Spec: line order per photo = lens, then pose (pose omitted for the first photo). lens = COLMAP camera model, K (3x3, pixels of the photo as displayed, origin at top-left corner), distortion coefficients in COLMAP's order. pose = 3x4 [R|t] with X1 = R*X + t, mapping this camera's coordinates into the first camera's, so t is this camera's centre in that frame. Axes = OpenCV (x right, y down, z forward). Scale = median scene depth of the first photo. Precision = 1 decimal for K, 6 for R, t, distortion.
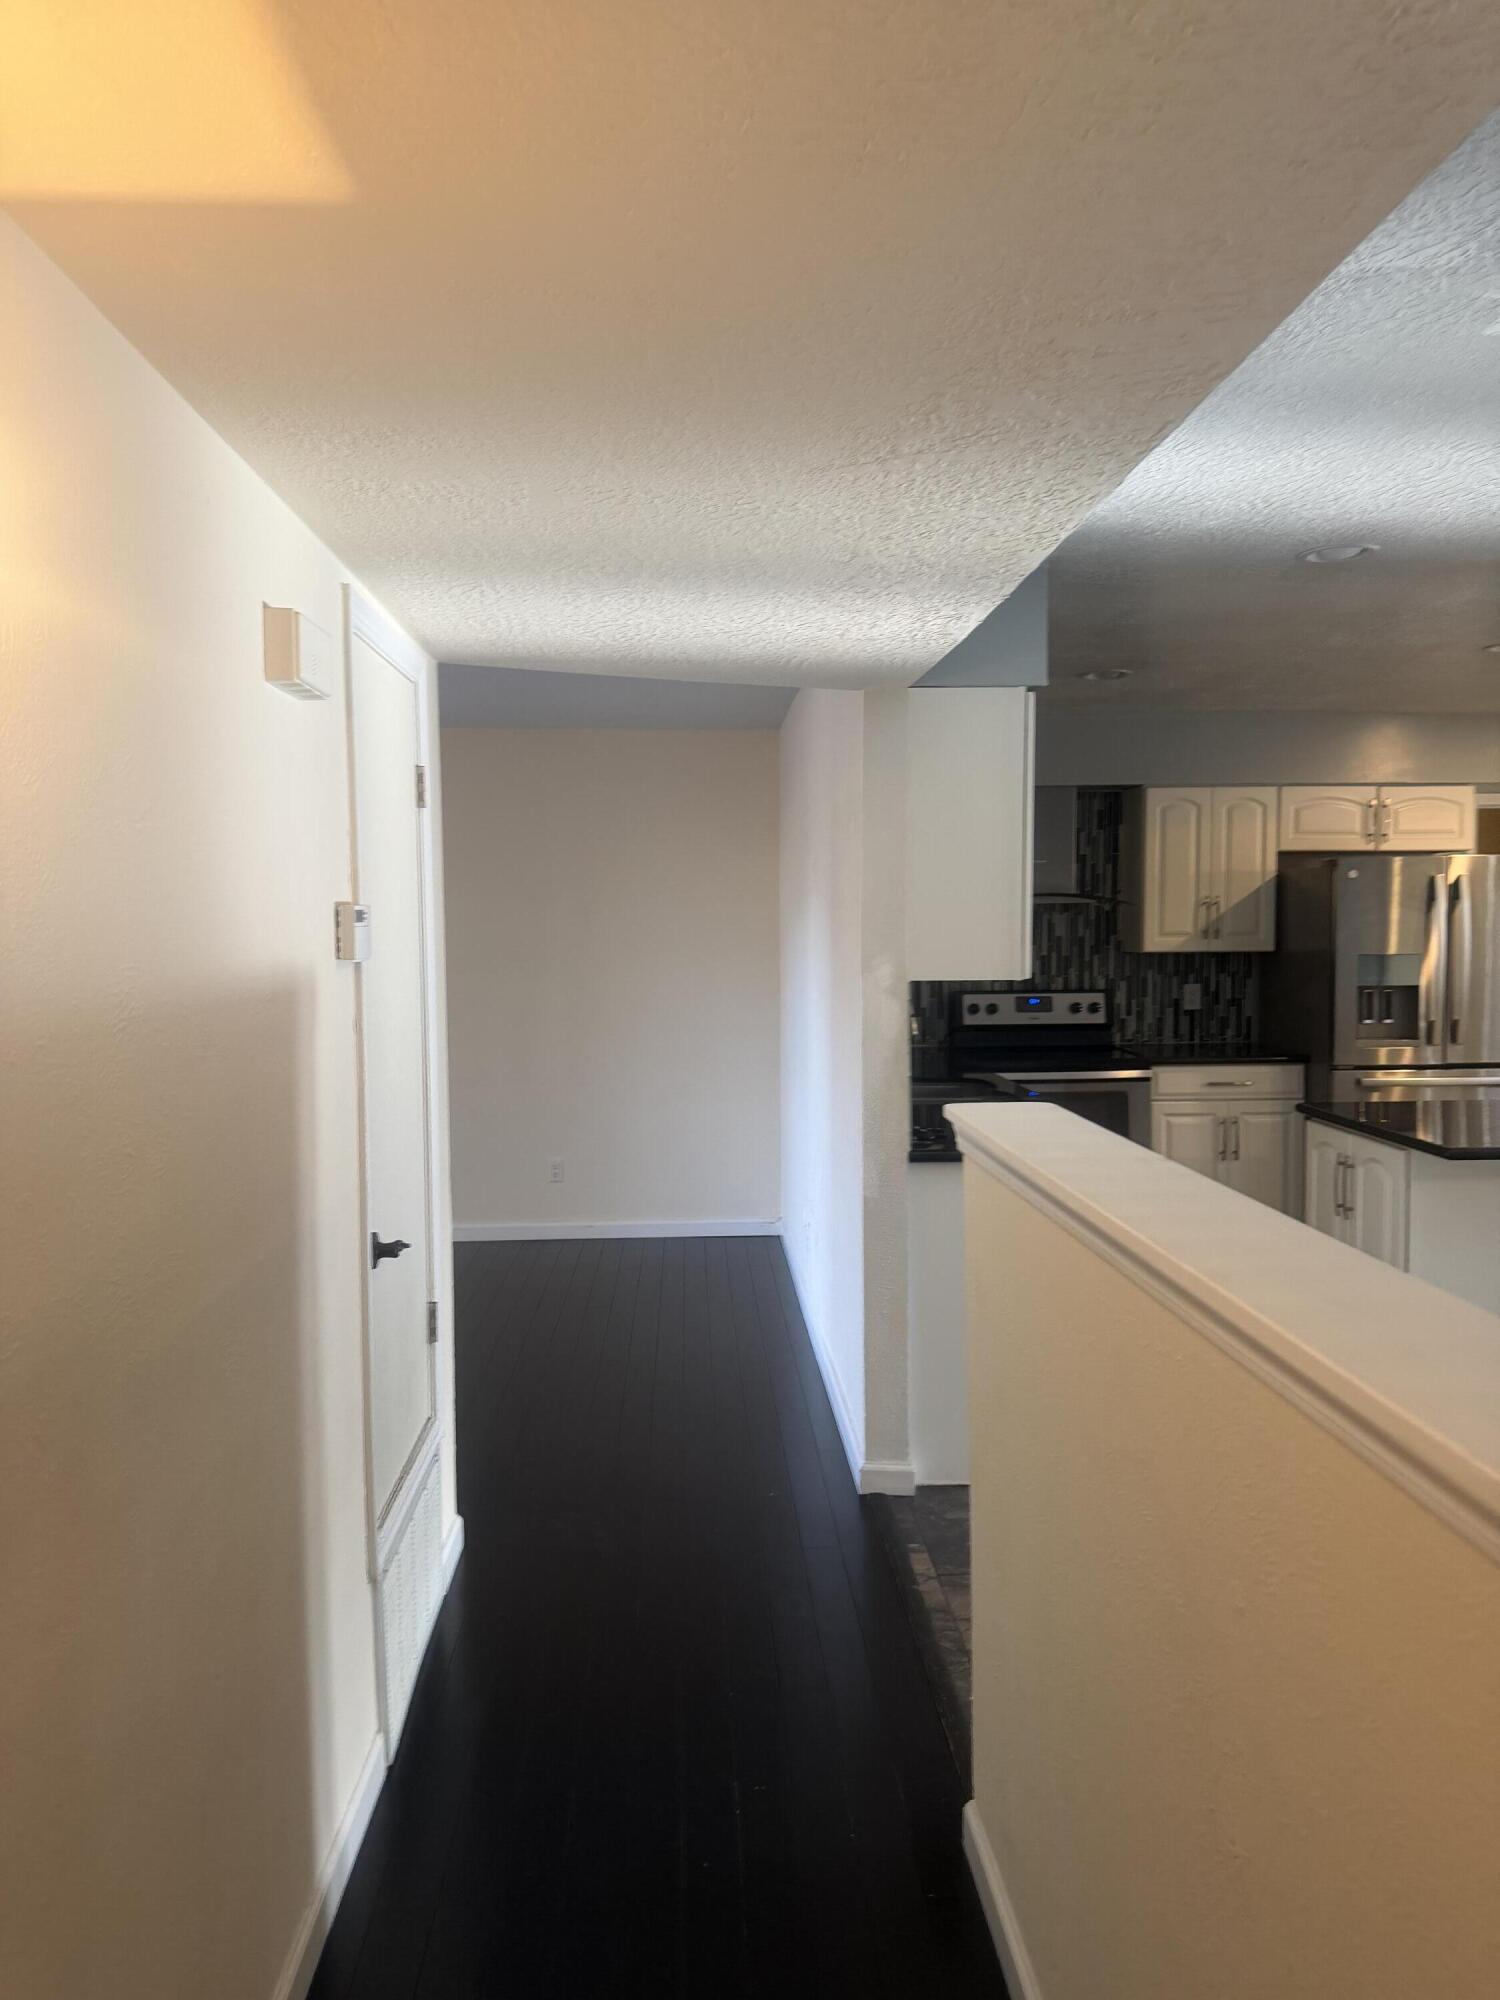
lens RADIAL K [[1397.4, 0, 745.4], [0, 1397.4, 999.9], [0, 0, 1]] dist [0.111782, -0.182364]
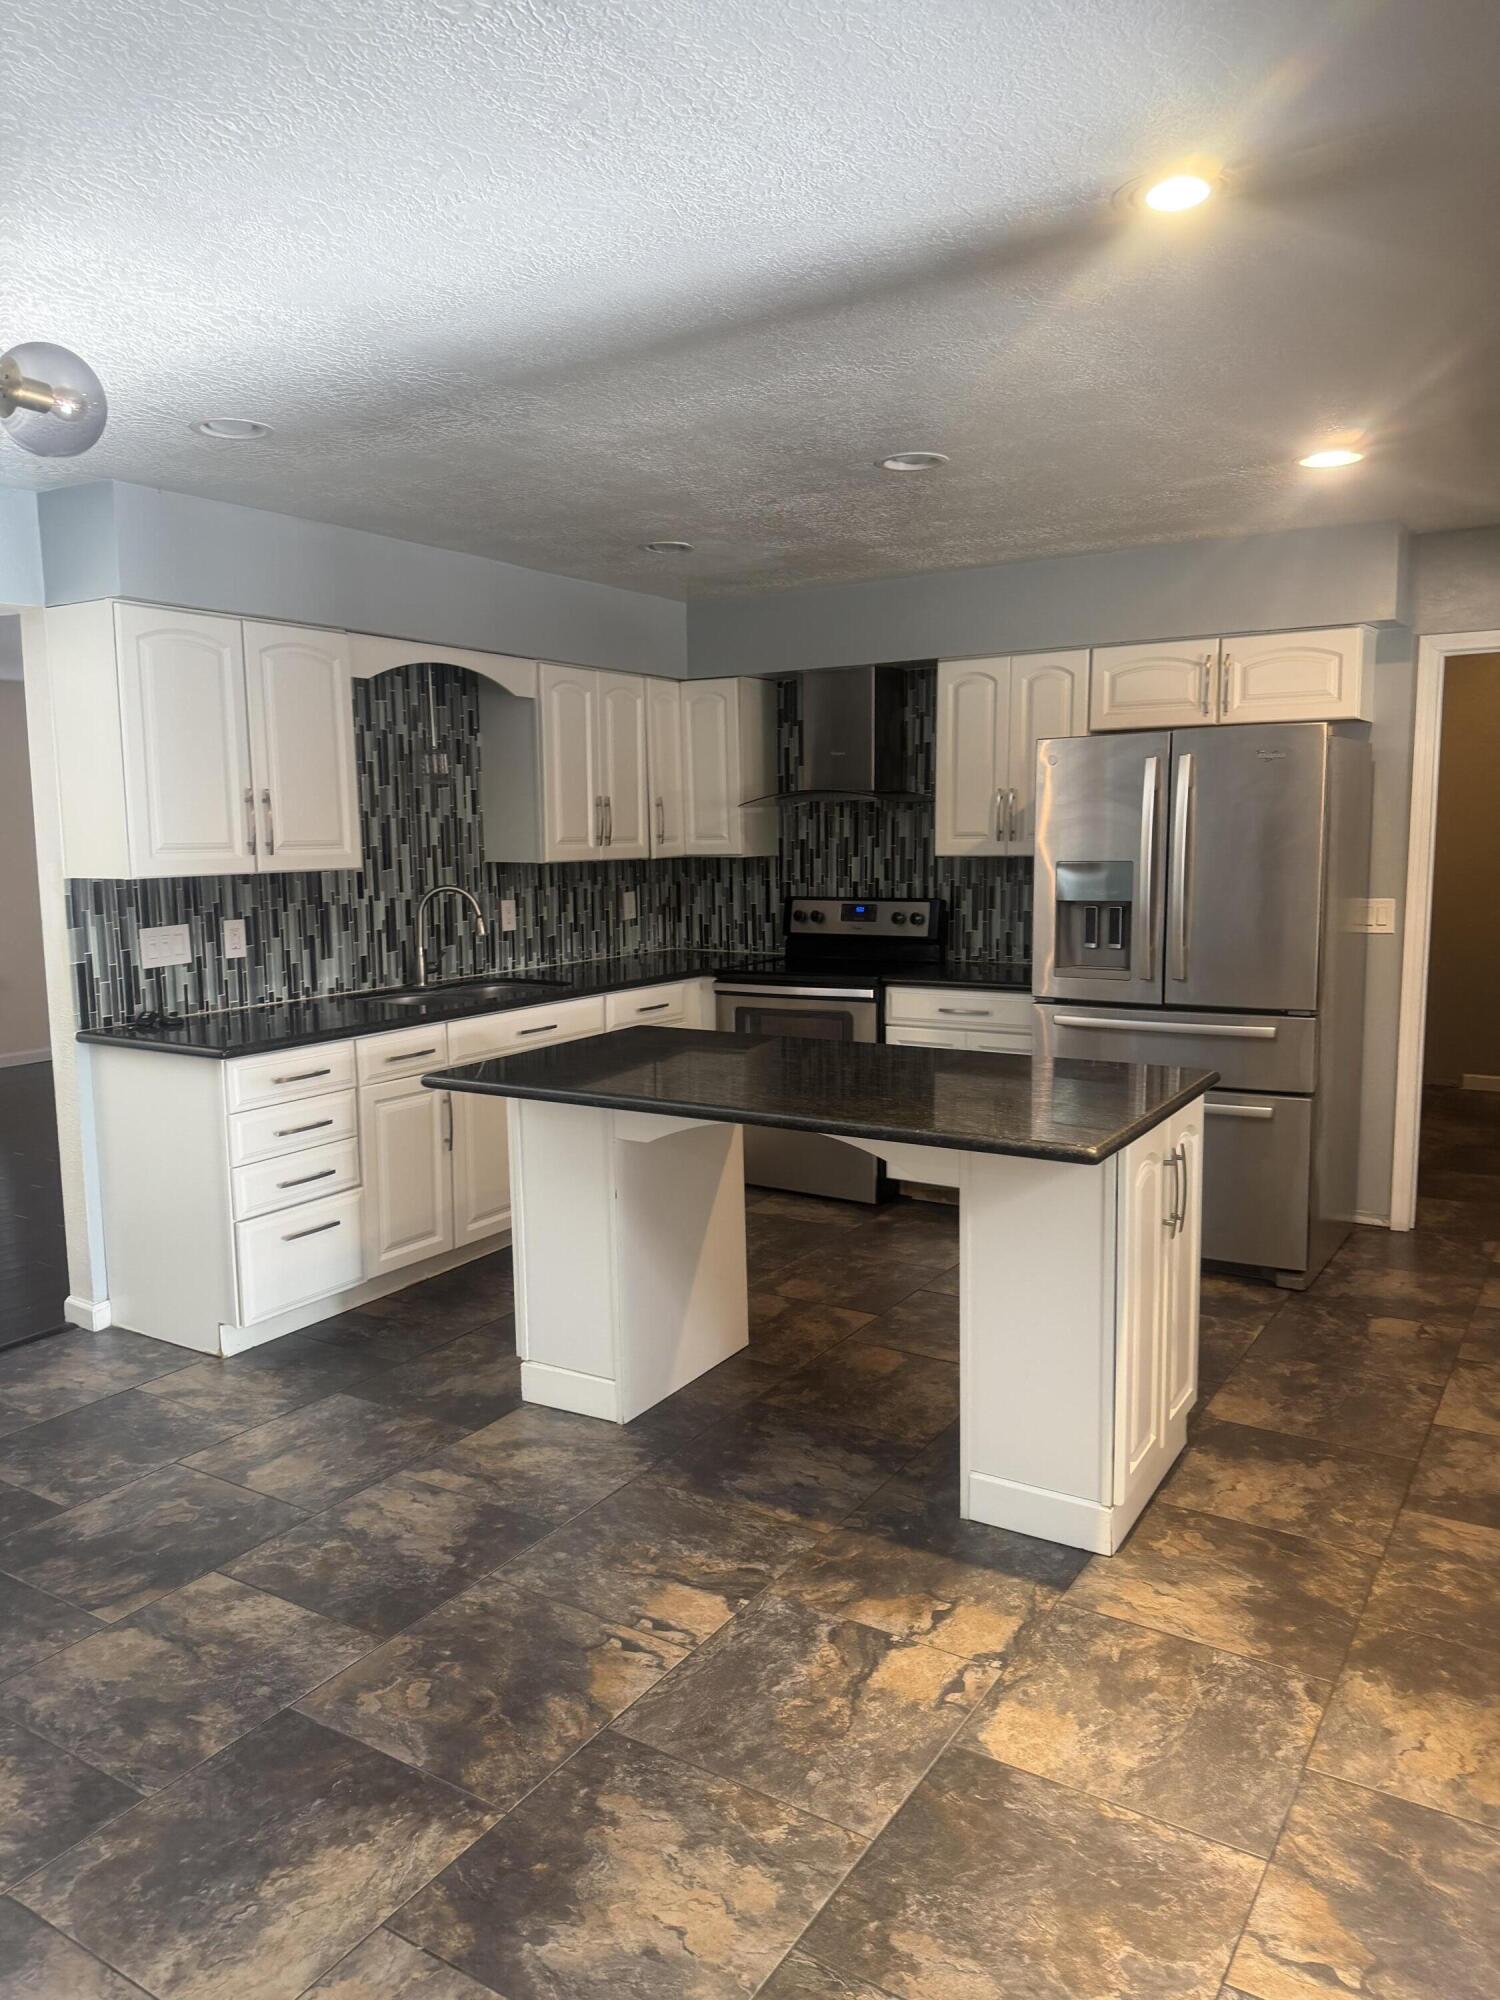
lens RADIAL K [[1400.9, 0, 741.3], [0, 1400.9, 1026.1], [0, 0, 1]] dist [0.049218, -0.058417]
pose [[0.819179, 0.073088, -0.568862, 0.704765], [-0.018632, 0.994715, 0.100971, -0.015066], [0.573235, -0.072114, 0.816211, 0.222558]]
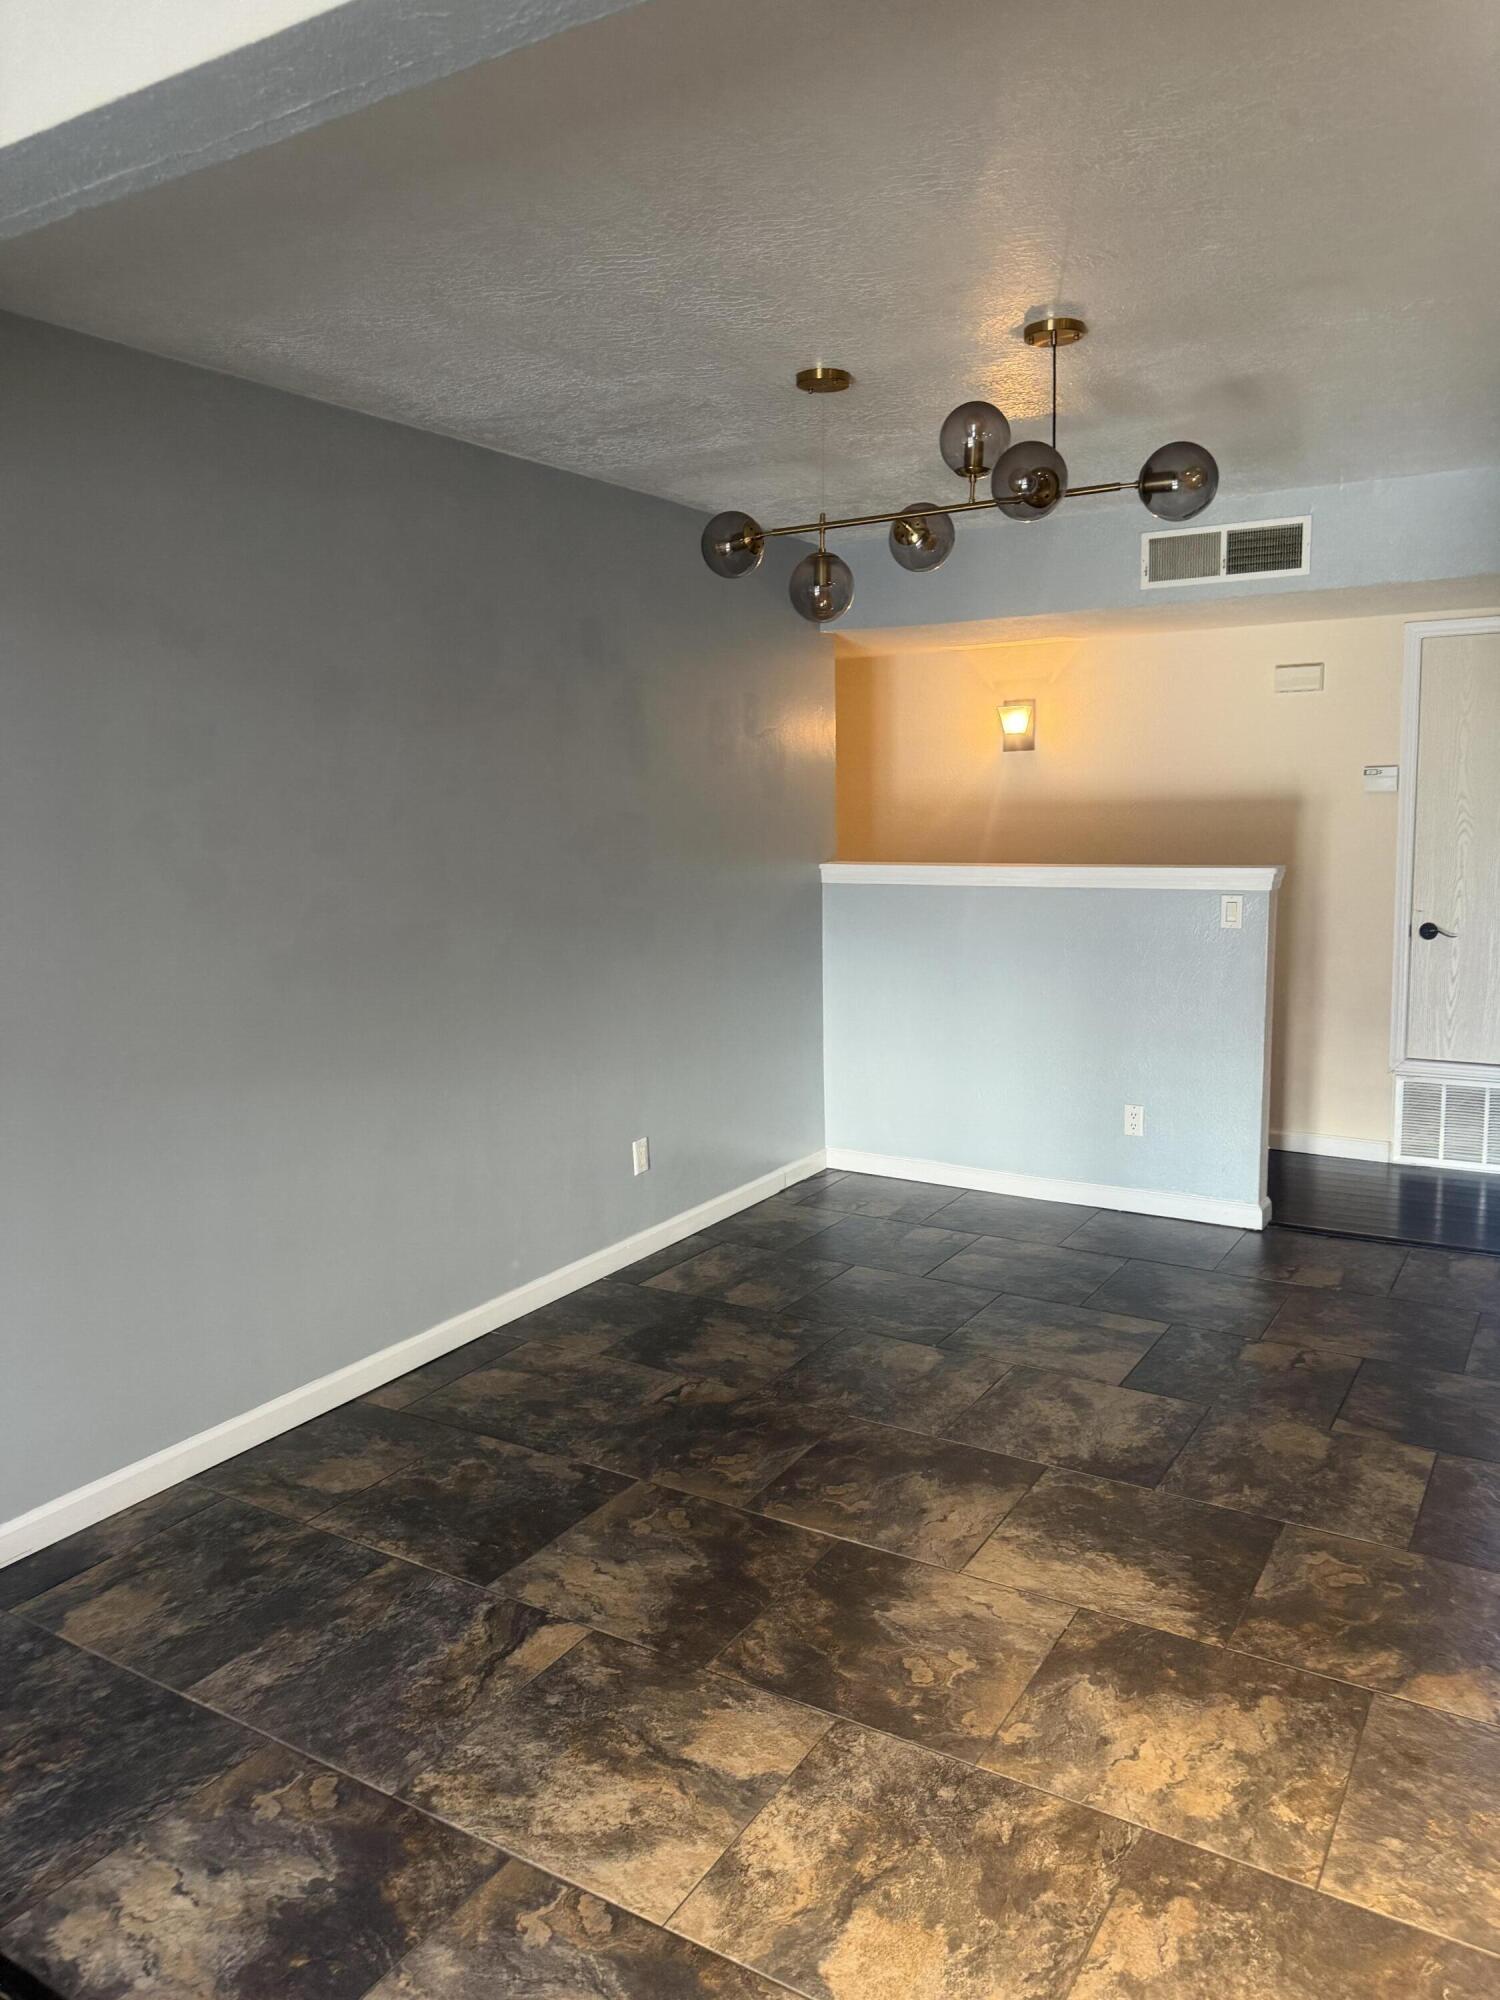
lens RADIAL K [[1400.9, 0, 741.3], [0, 1400.9, 1026.1], [0, 0, 1]] dist [0.049218, -0.058417]
pose [[-0.568142, 0.143383, -0.810343, 0.848818], [-0.015989, 0.982595, 0.185072, -0.029658], [0.822775, 0.118104, -0.555961, 0.549496]]
